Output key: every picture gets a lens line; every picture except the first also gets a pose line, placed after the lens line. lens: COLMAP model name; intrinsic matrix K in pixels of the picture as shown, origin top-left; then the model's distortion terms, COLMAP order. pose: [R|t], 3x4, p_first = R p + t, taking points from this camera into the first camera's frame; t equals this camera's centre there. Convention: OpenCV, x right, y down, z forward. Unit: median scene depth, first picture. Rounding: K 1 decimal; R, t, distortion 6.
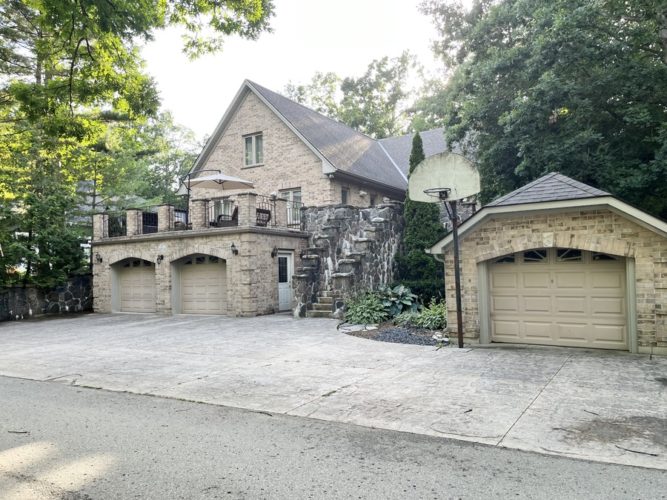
lens RADIAL K [[546.2, 0, 333.5], [0, 546.2, 250.0], [0, 0, 1]] dist [0.000043, 0.000072]
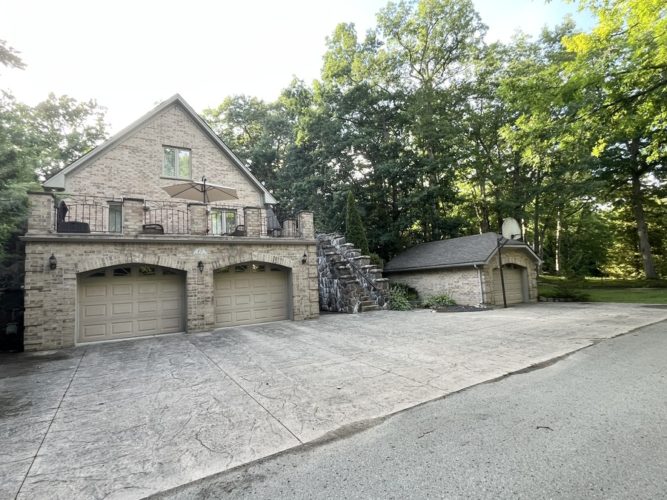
lens RADIAL K [[328.7, 0, 333.5], [0, 328.7, 250.0], [0, 0, 1]] dist [-0.021764, -0.000072]
pose [[0.461792, 0.065347, 0.884578, -0.694564], [-0.012156, 0.997655, -0.067354, 0.023545], [-0.886905, 0.020351, 0.461504, 0.594724]]
